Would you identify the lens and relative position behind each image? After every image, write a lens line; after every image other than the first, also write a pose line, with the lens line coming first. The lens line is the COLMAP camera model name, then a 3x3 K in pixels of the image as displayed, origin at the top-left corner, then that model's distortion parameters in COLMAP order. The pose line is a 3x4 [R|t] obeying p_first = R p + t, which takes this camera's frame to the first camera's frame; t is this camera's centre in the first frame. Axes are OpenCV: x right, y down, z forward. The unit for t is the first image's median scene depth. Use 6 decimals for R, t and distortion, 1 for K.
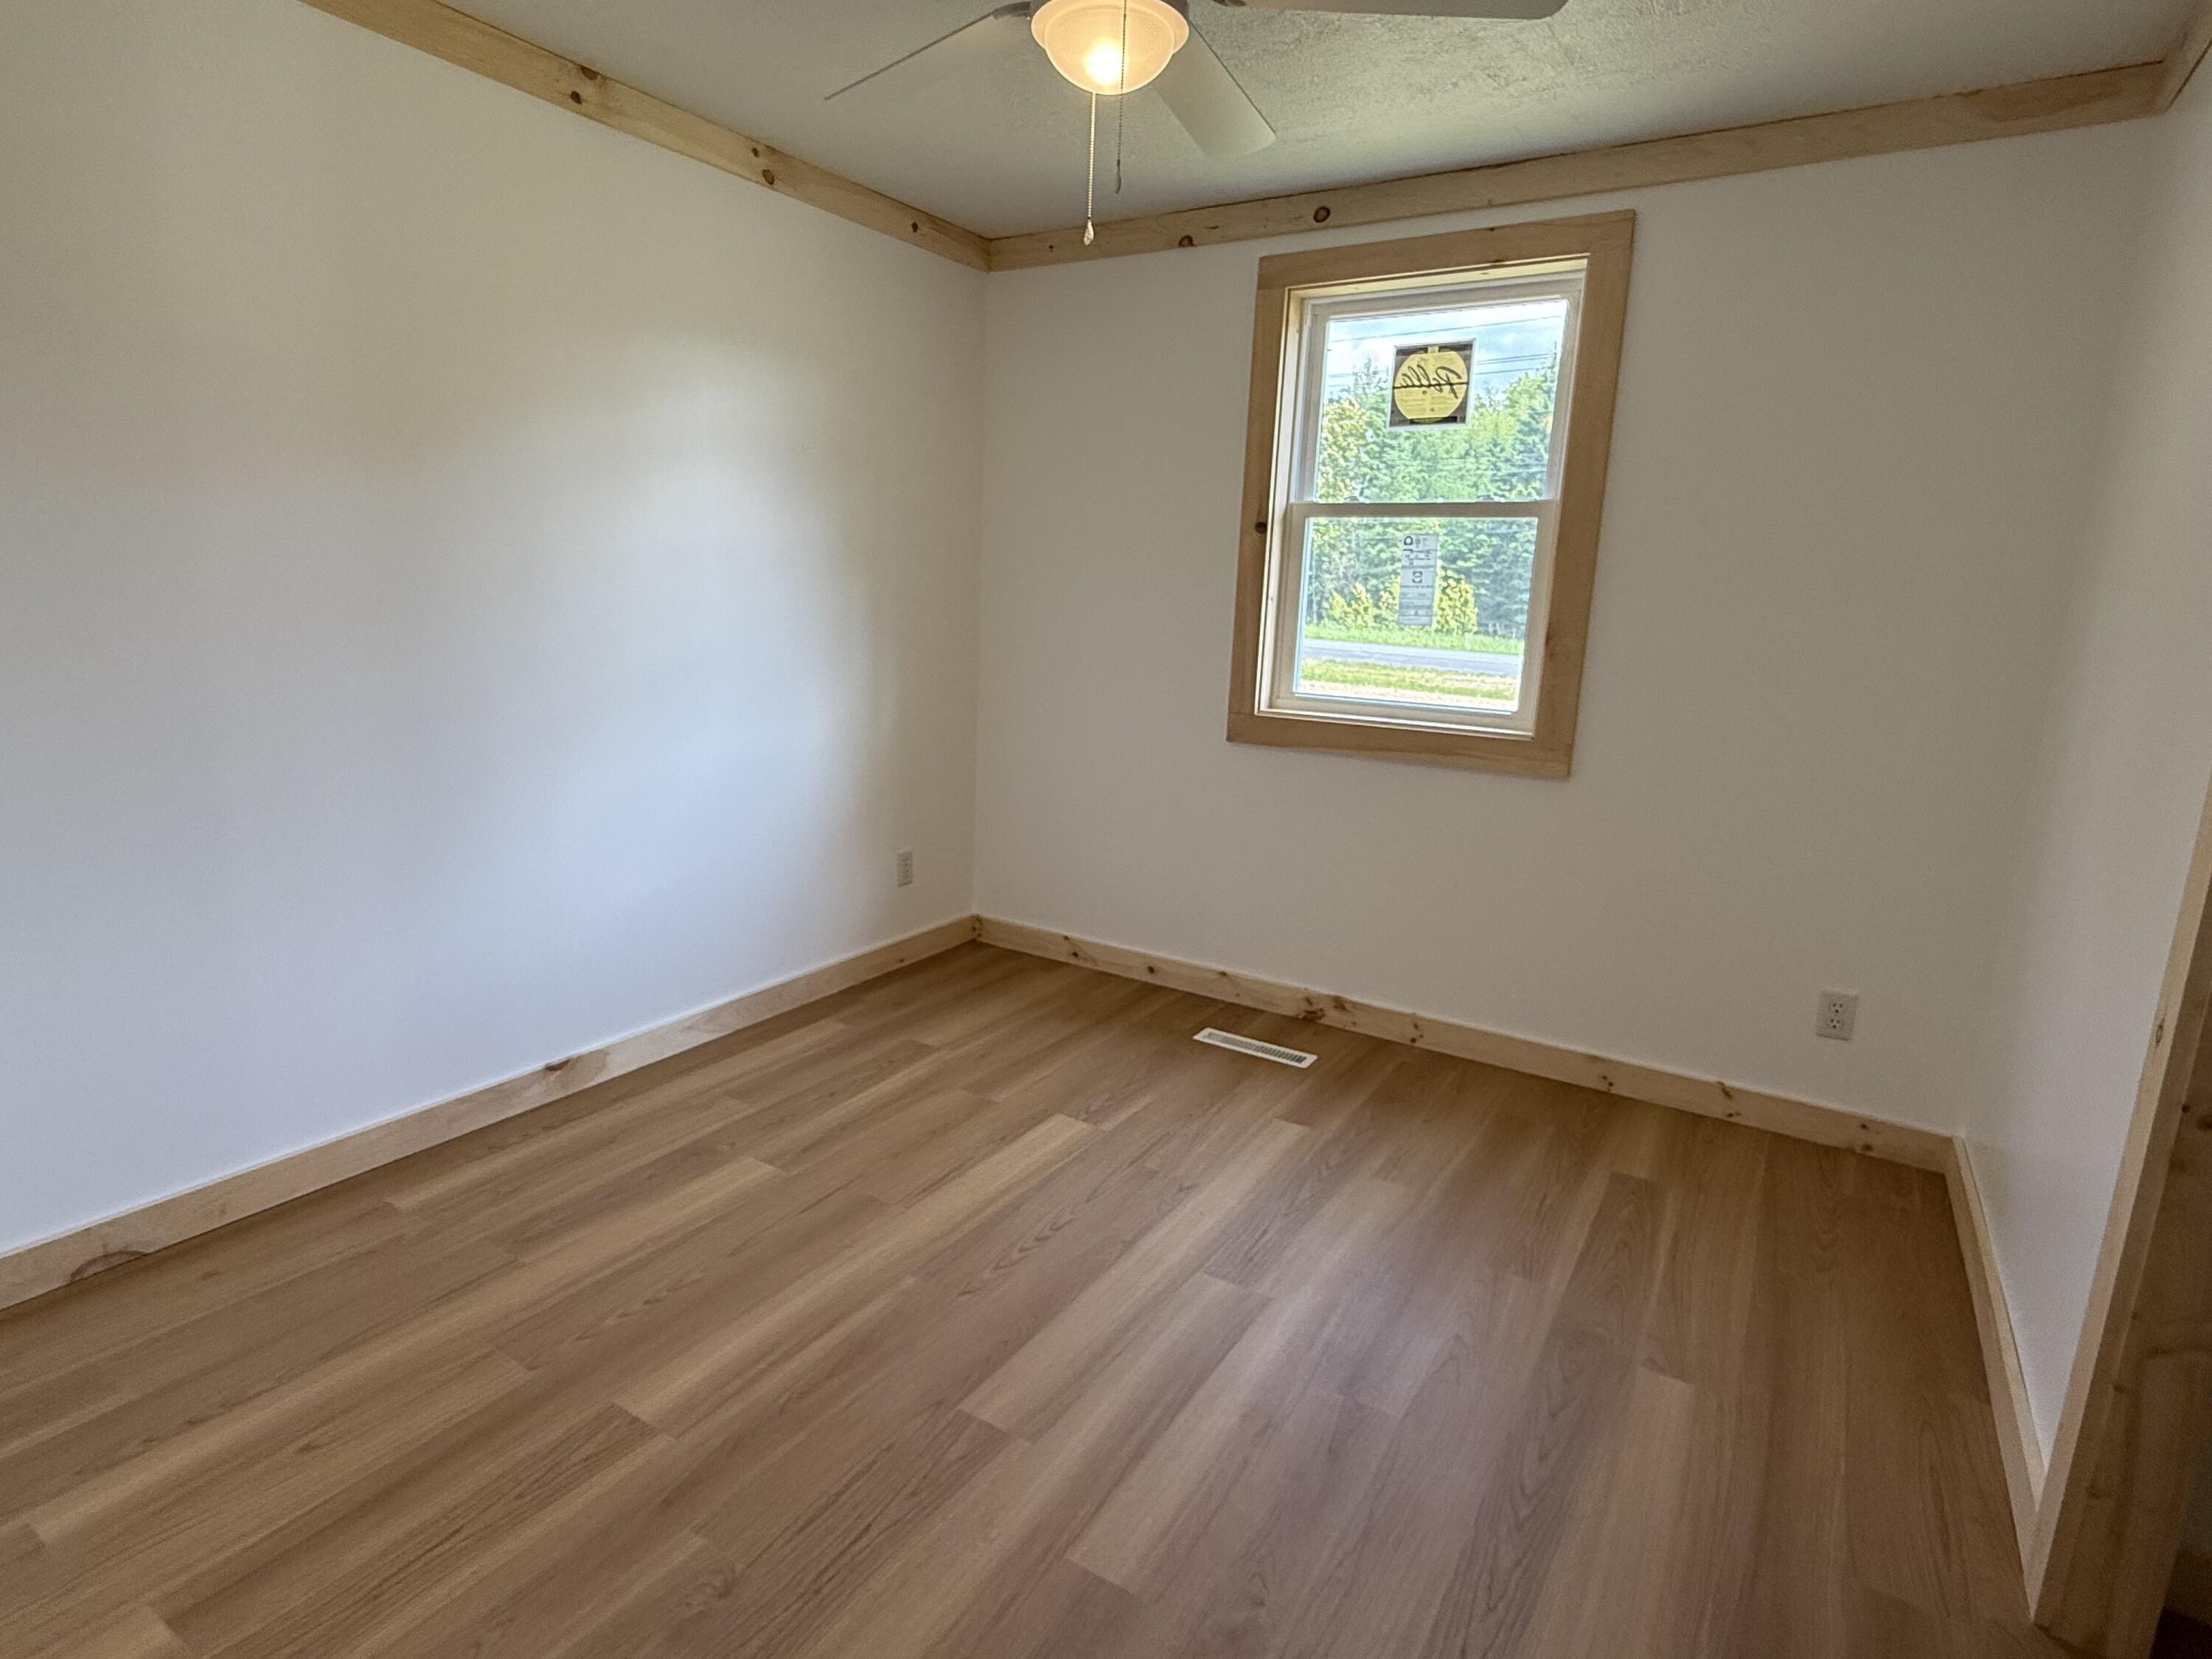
lens RADIAL K [[1153.4, 0, 1106.0], [0, 1153.4, 829.5], [0, 0, 1]] dist [0.001539, 0.000016]
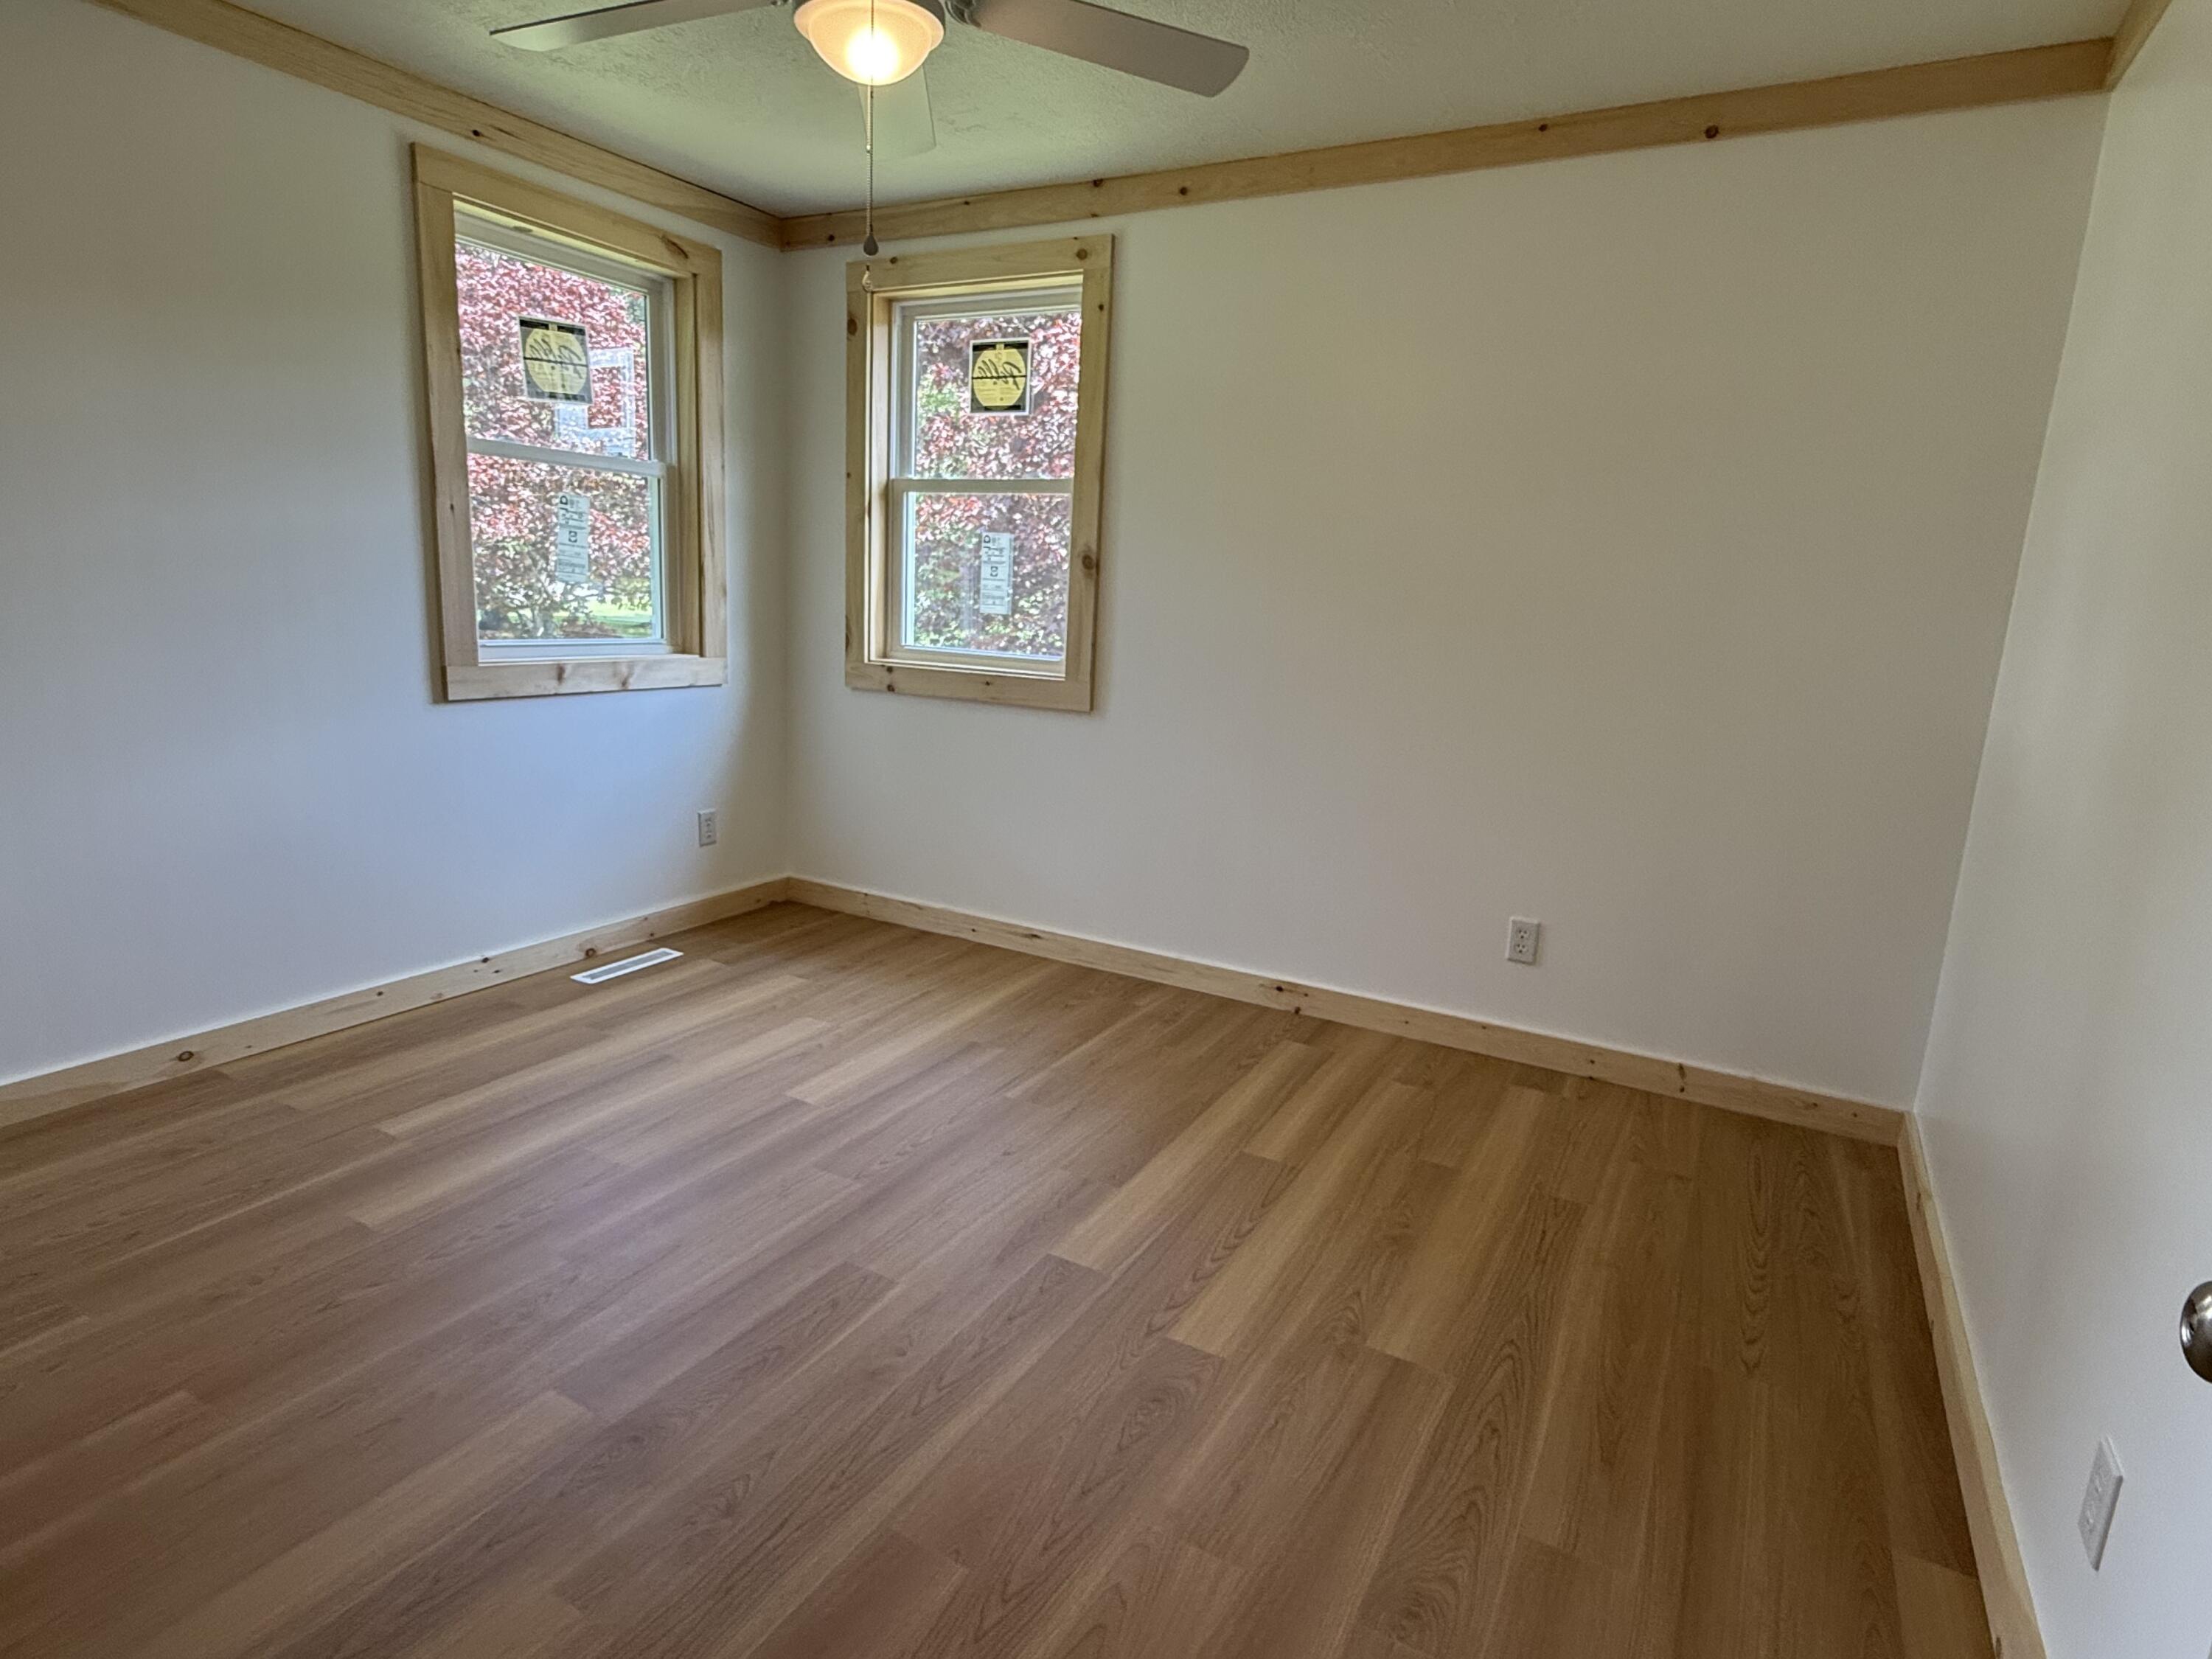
lens RADIAL K [[1171.8, 0, 1106.8], [0, 1171.8, 819.4], [0, 0, 1]] dist [0.012948, 0.000580]
pose [[0.998261, -0.010743, 0.057968, 0.302104], [0.010300, 0.999915, 0.007944, 0.048535], [-0.058049, -0.007333, 0.998287, -0.178841]]
